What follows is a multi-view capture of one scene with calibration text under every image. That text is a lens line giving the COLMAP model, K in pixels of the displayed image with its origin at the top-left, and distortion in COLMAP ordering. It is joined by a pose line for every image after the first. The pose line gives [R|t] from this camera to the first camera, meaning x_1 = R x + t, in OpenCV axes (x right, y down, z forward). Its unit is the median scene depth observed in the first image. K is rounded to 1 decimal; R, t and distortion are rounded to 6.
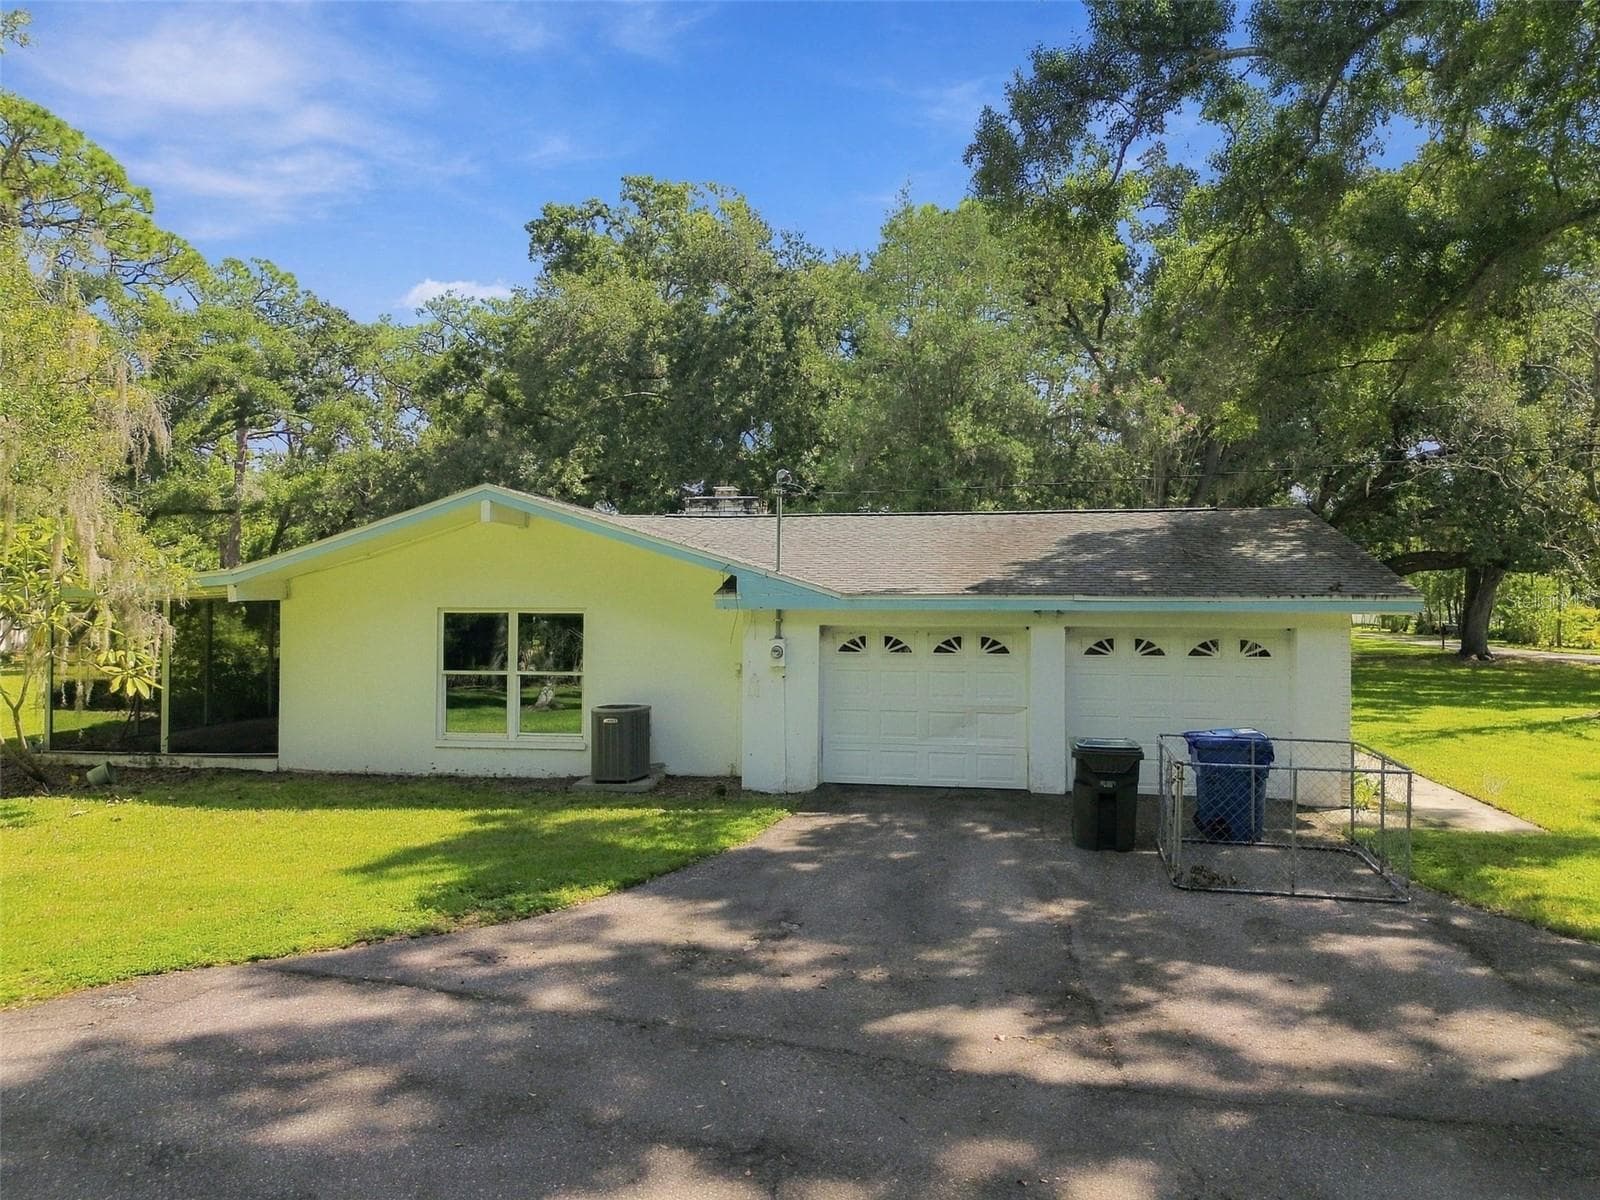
lens RADIAL K [[1117.0, 0, 800.0], [0, 1117.0, 600.0], [0, 0, 1]] dist [0.094066, -0.104735]
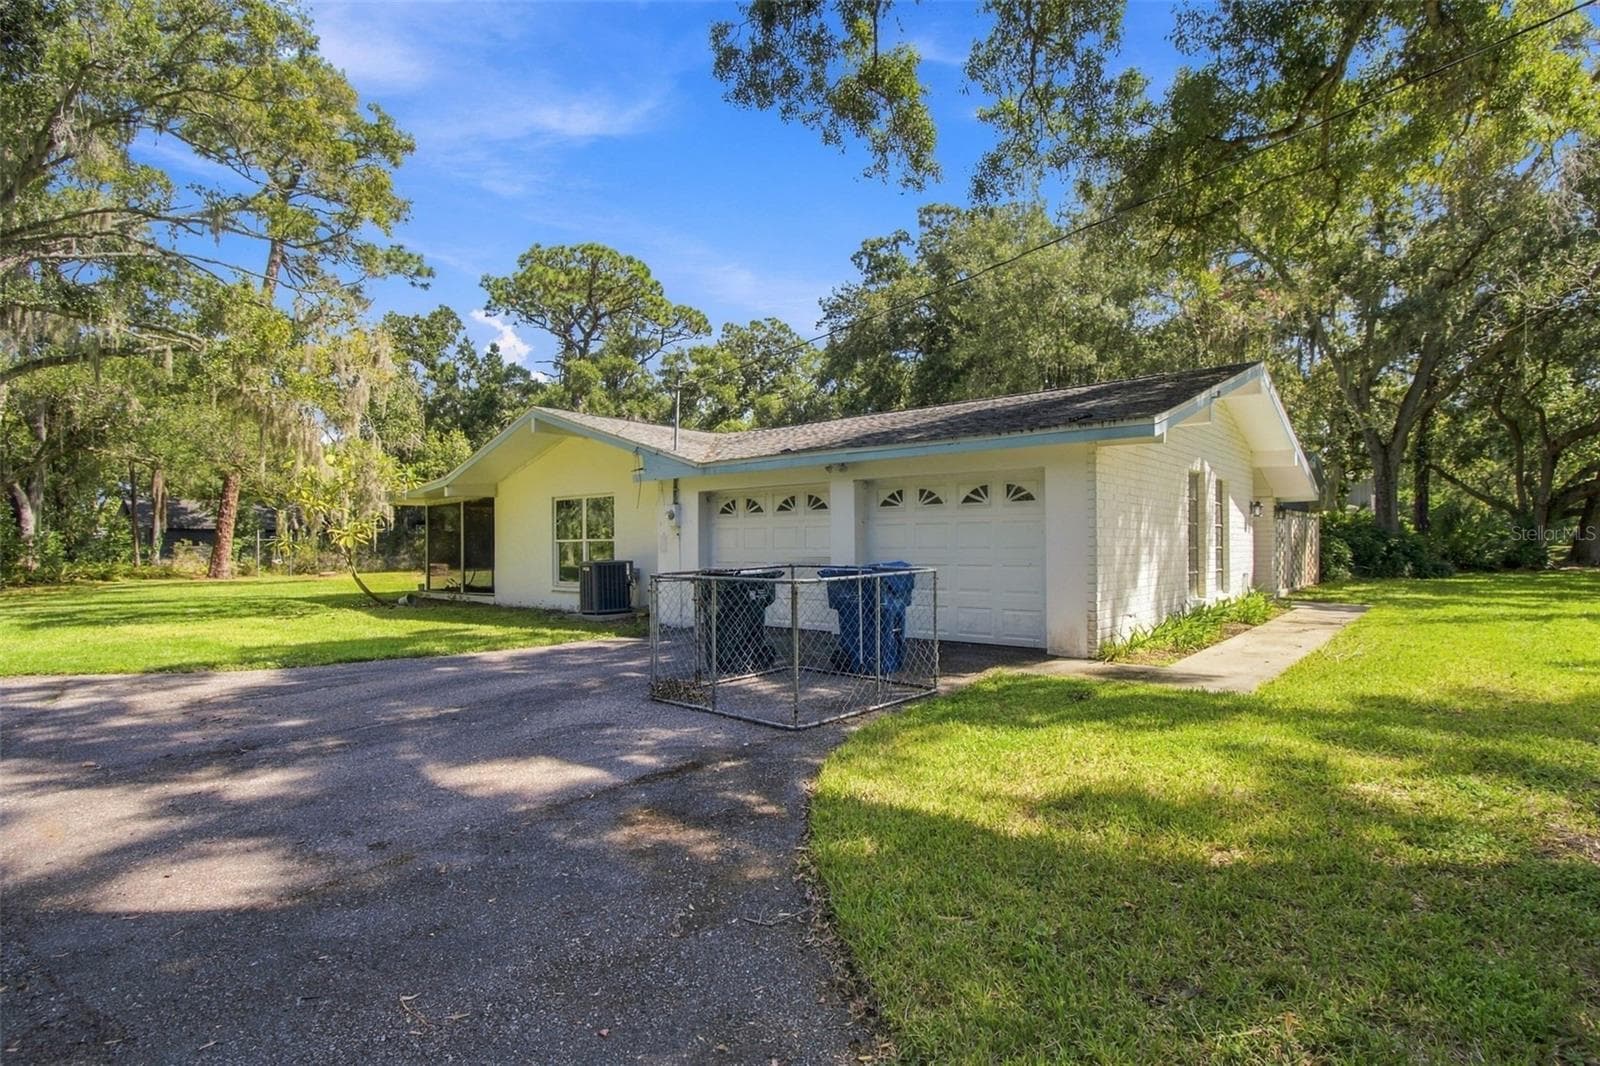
lens RADIAL K [[779.3, 0, 813.3], [0, 779.3, 540.2], [0, 0, 1]] dist [0.012614, -0.000127]
pose [[0.864819, -0.011837, -0.501944, 0.554833], [0.012495, 0.999920, -0.002053, 0.078844], [0.501928, -0.004497, 0.864898, 0.317070]]
